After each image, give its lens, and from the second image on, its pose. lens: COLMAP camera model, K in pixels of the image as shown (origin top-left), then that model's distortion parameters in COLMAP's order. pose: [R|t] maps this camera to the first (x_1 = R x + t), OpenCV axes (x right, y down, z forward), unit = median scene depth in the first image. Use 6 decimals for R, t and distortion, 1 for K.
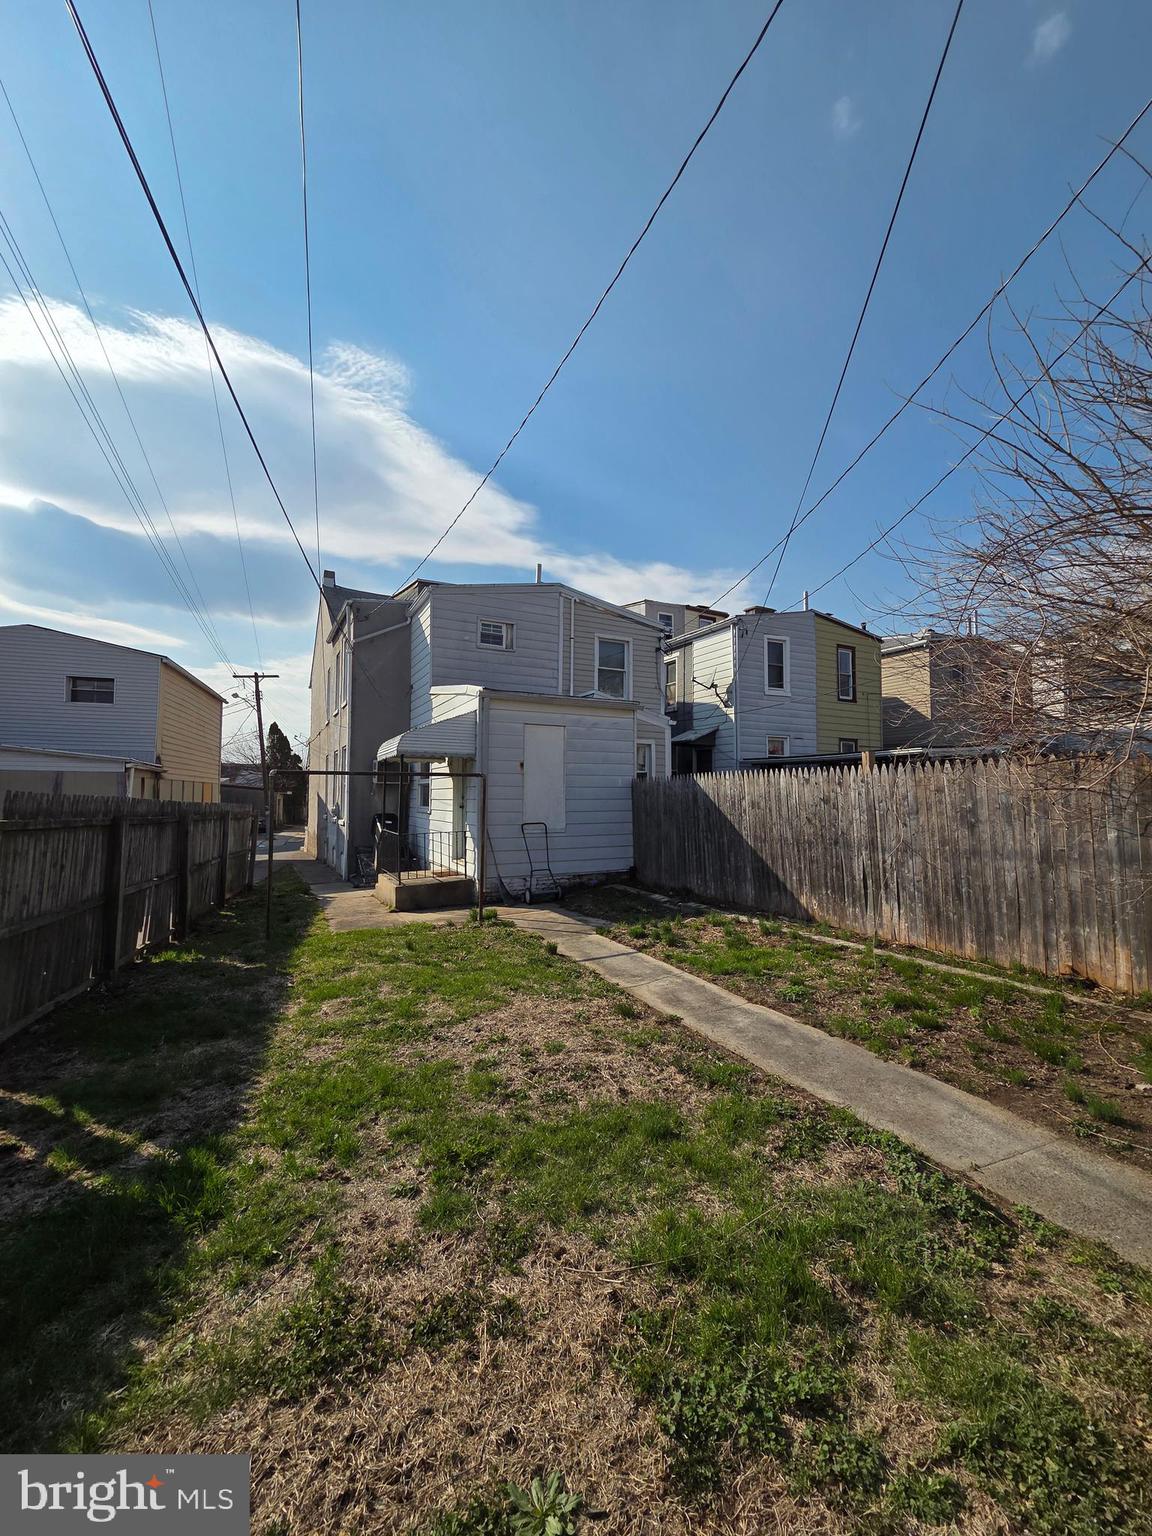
lens RADIAL K [[629.1, 0, 578.7], [0, 629.1, 769.4], [0, 0, 1]] dist [0.003802, -0.000179]
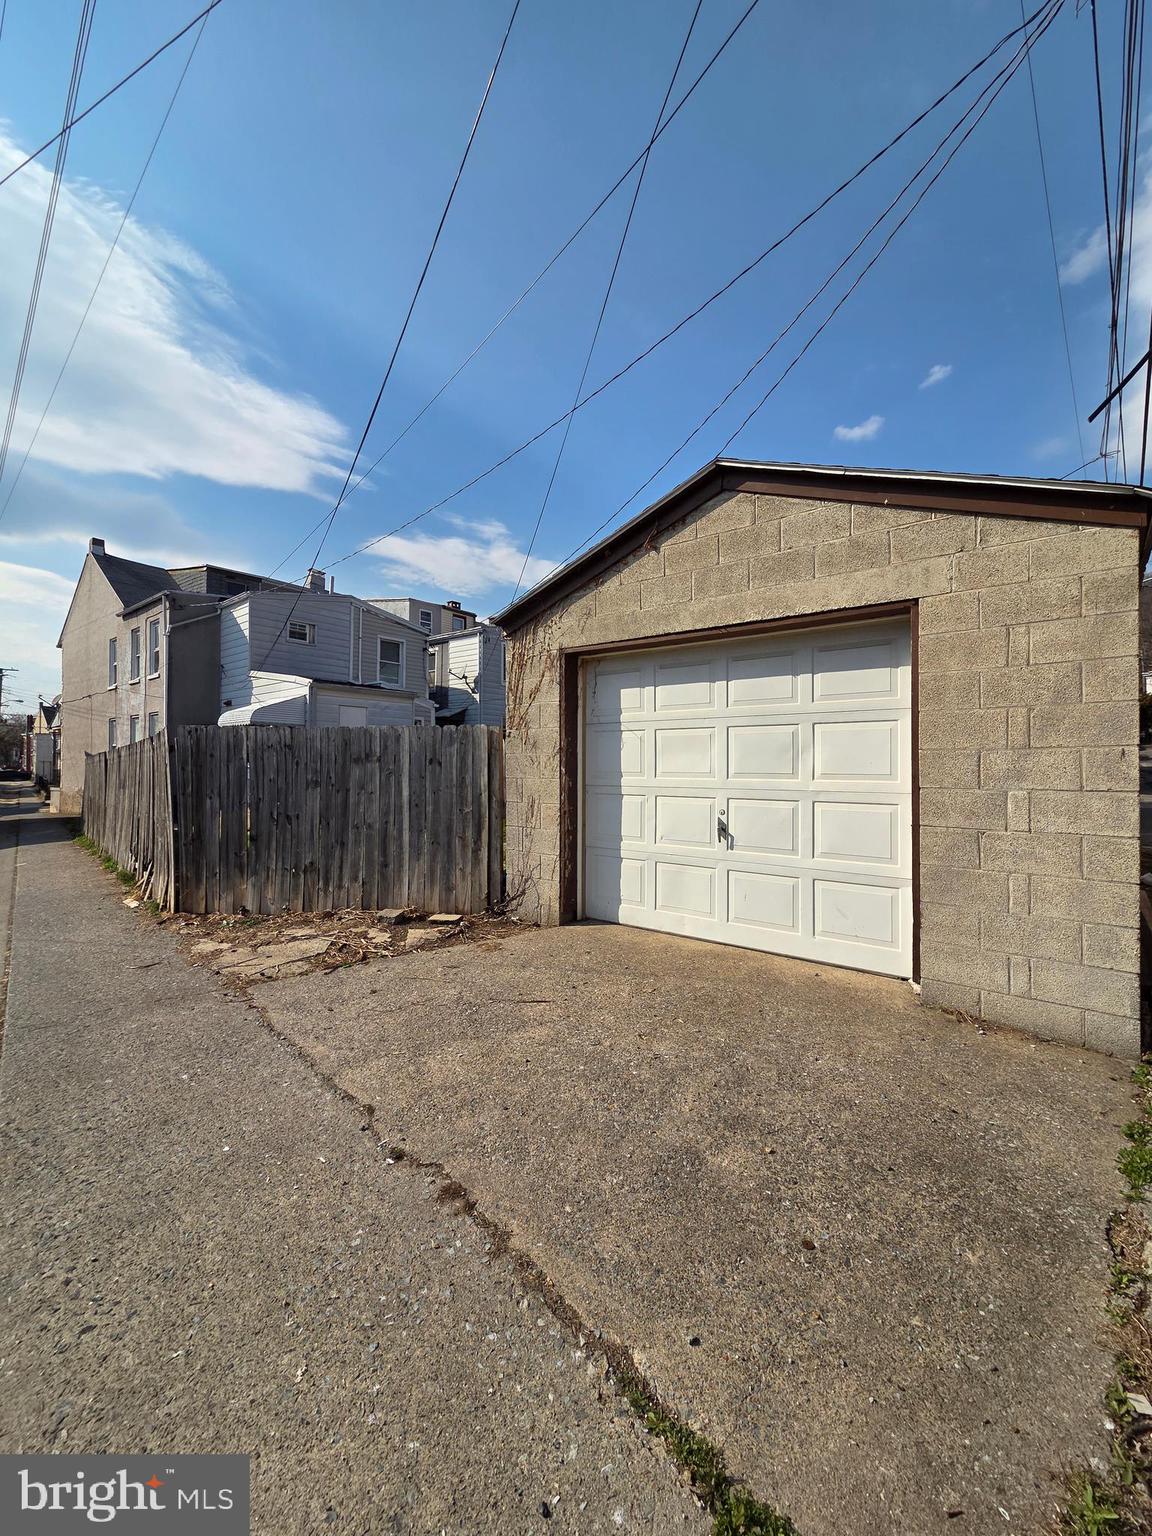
lens RADIAL K [[629.1, 0, 579.3], [0, 629.1, 765.5], [0, 0, 1]] dist [0.003802, -0.000179]
pose [[0.921069, 0.005077, 0.389366, -0.089346], [-0.021944, 0.999003, 0.038882, -0.000163], [-0.388780, -0.044358, 0.920262, -0.372144]]
